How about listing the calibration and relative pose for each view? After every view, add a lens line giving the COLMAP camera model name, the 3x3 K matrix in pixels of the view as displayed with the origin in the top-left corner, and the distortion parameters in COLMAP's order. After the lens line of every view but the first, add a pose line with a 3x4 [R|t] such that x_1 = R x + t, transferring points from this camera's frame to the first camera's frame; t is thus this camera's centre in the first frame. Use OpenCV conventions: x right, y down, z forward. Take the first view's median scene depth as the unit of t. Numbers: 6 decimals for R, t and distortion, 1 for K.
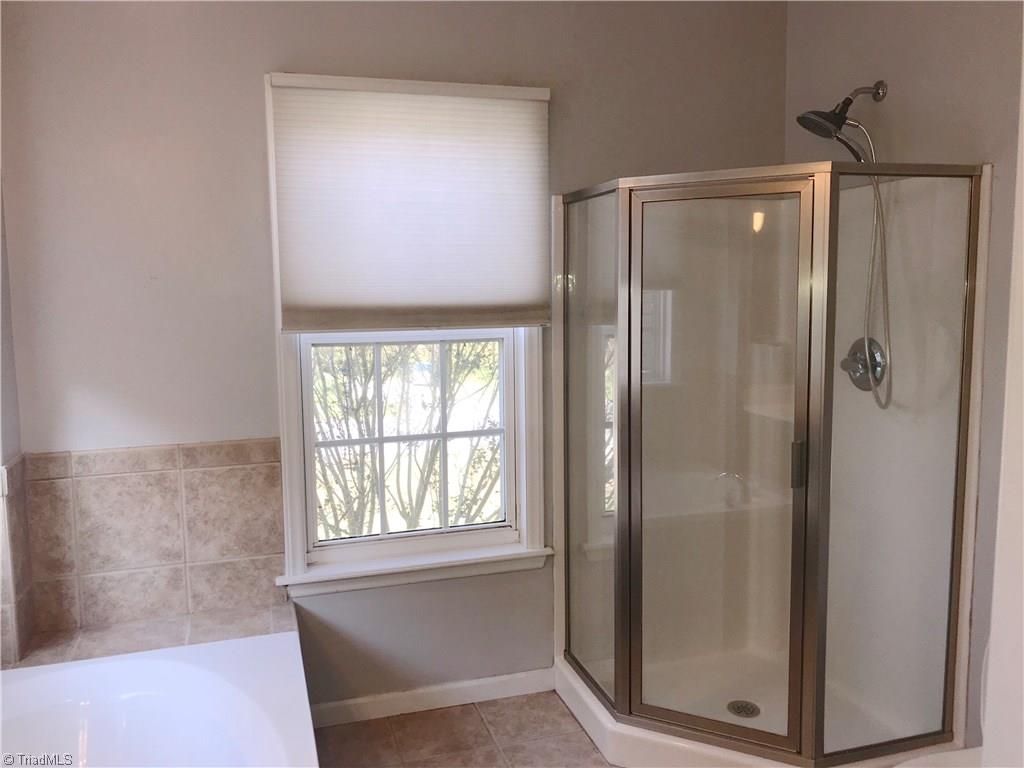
lens RADIAL K [[841.6, 0, 517.2], [0, 841.6, 381.9], [0, 0, 1]] dist [0.070814, -0.095018]
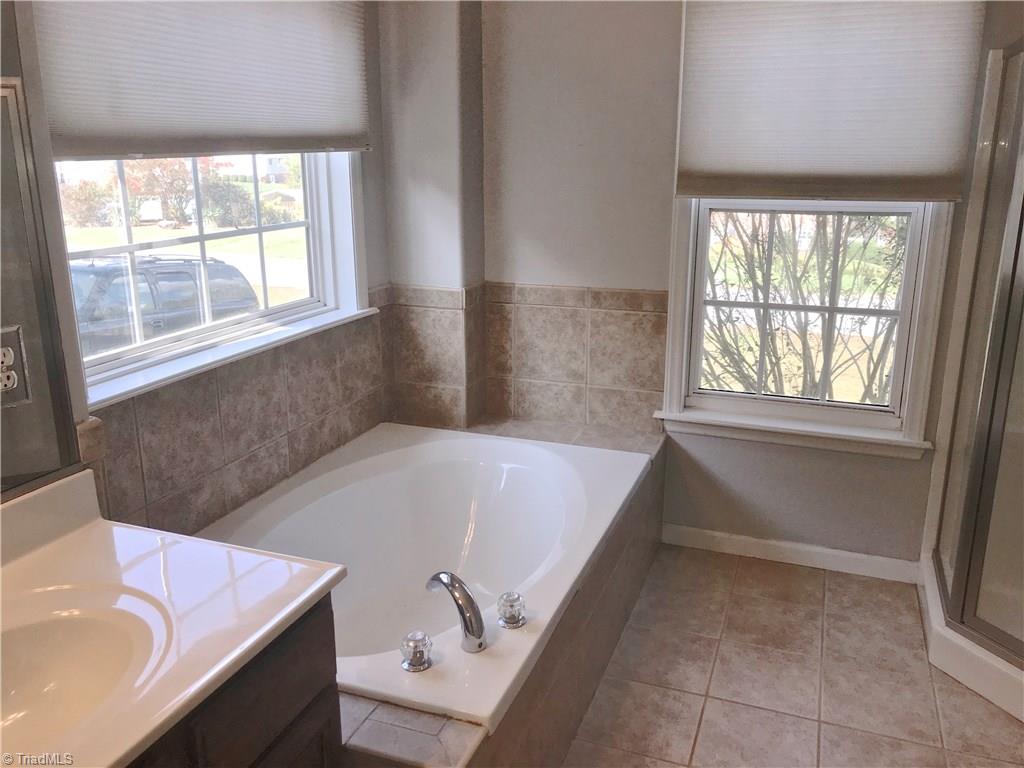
lens RADIAL K [[841.6, 0, 516.5], [0, 841.6, 379.0], [0, 0, 1]] dist [0.070814, -0.095018]
pose [[0.783183, 0.173070, -0.597220, 0.259378], [-0.078974, 0.980391, 0.180544, -0.007928], [0.616756, -0.094234, 0.781494, -0.022910]]
